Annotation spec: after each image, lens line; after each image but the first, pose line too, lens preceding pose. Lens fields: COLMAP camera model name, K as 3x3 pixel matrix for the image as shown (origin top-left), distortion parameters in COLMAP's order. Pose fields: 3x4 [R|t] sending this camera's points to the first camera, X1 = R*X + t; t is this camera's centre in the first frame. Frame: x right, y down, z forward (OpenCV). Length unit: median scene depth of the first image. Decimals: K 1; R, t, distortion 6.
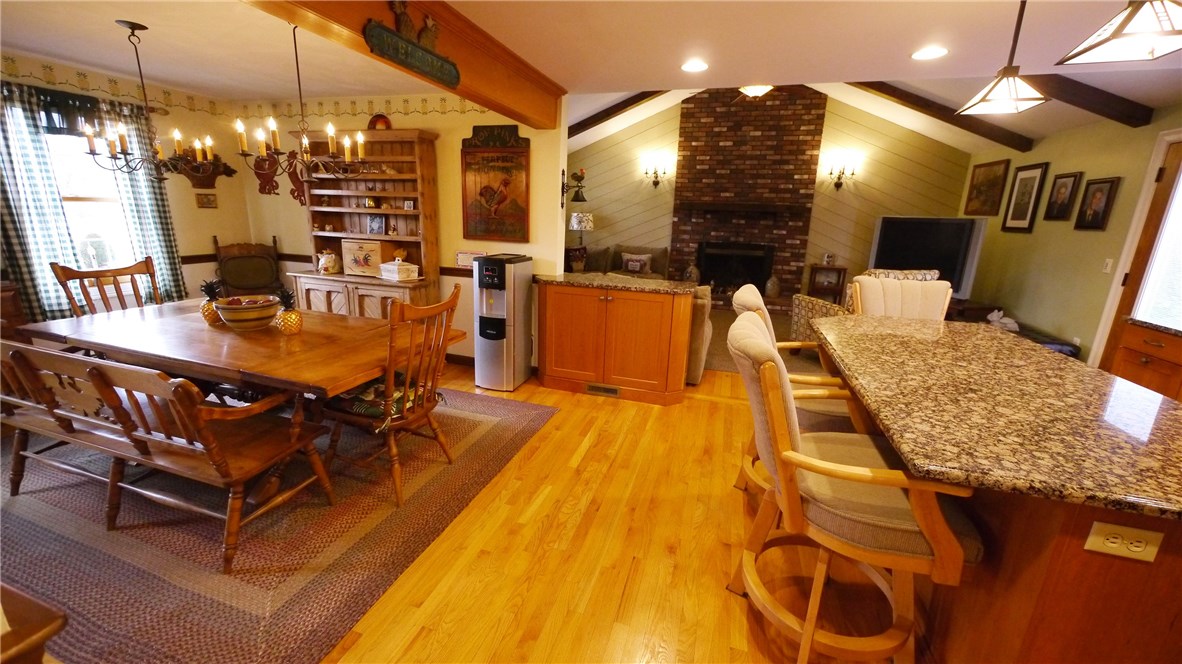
lens RADIAL K [[450.2, 0, 592.4], [0, 450.2, 325.3], [0, 0, 1]] dist [-0.008313, 0.000228]
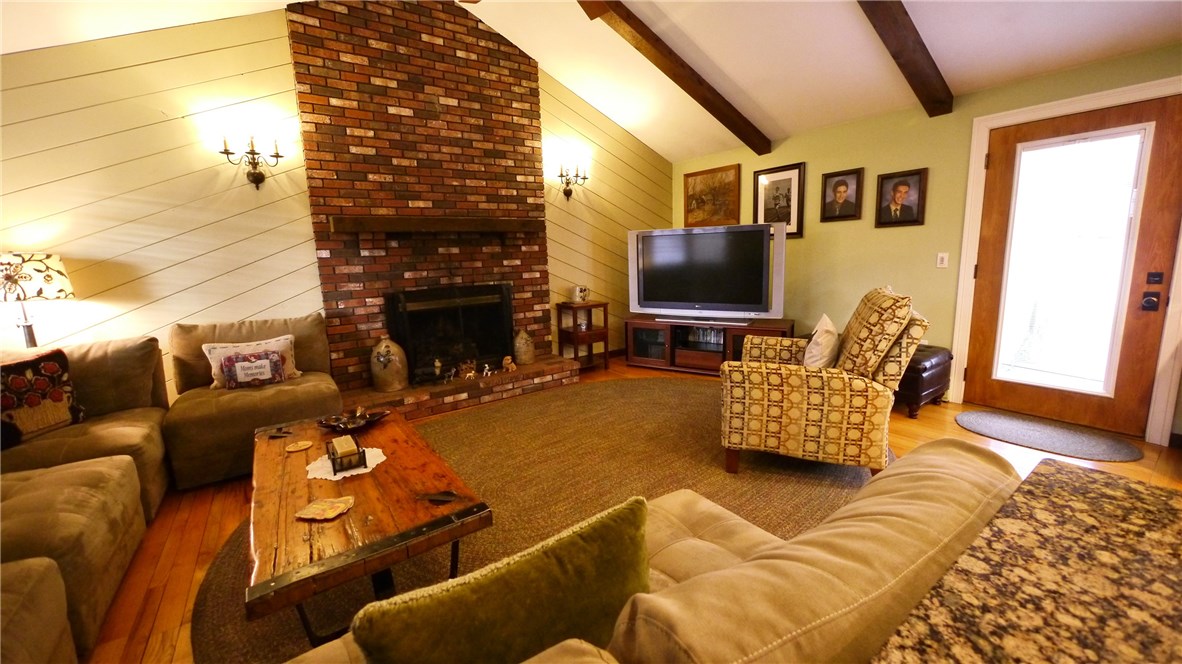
lens RADIAL K [[450.2, 0, 591.7], [0, 450.2, 326.5], [0, 0, 1]] dist [-0.008313, 0.000228]
pose [[0.608686, -0.179025, 0.772950, -0.028545], [0.245320, 0.968939, 0.031233, -0.111167], [-0.754533, 0.170609, 0.633698, 0.522326]]
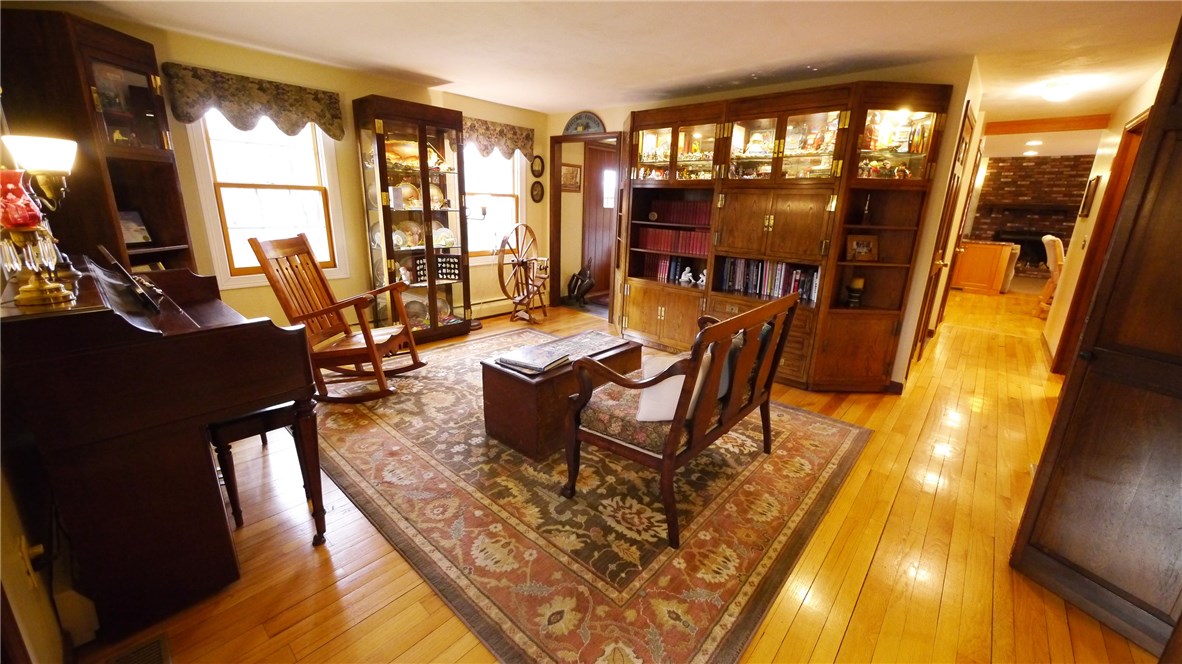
lens RADIAL K [[450.2, 0, 590.1], [0, 450.2, 326.0], [0, 0, 1]] dist [-0.008313, 0.000228]
pose [[0.908525, 0.105122, -0.404390, -0.366285], [-0.102616, 0.994329, 0.027934, 0.235675], [0.405034, 0.016118, 0.914160, -0.925698]]
